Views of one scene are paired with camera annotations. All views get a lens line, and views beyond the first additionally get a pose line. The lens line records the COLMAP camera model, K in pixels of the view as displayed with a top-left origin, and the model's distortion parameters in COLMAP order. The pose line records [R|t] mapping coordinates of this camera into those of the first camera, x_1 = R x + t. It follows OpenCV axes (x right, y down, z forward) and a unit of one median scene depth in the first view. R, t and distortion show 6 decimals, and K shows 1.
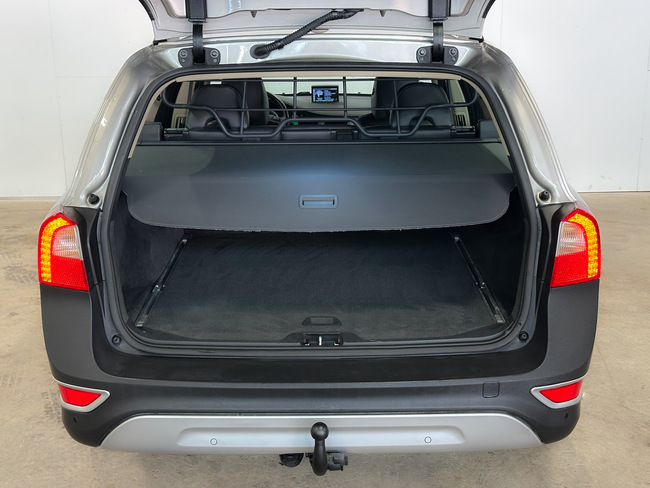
lens RADIAL K [[912.5, 0, 323.5], [0, 912.5, 240.7], [0, 0, 1]] dist [0.122826, 0.000000]
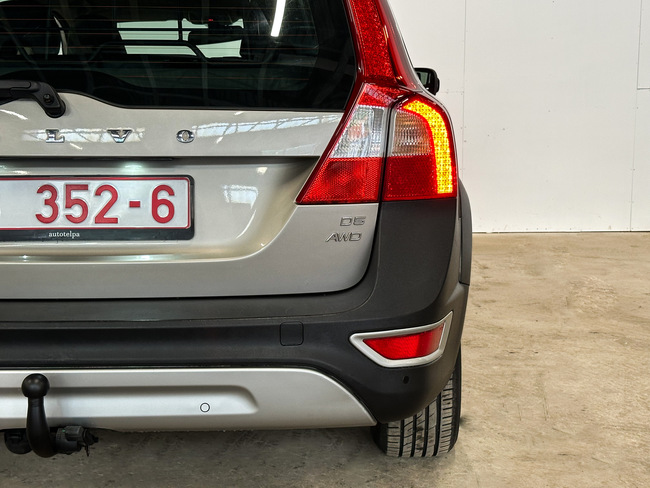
lens RADIAL K [[1007.0, 0, 325.6], [0, 1007.0, 230.9], [0, 0, 1]] dist [0.148675, 0.000000]
pose [[0.999890, 0.006225, -0.013445, 0.210097], [-0.007745, 0.993203, -0.116140, 0.166524], [0.012631, 0.116232, 0.993142, 0.201189]]
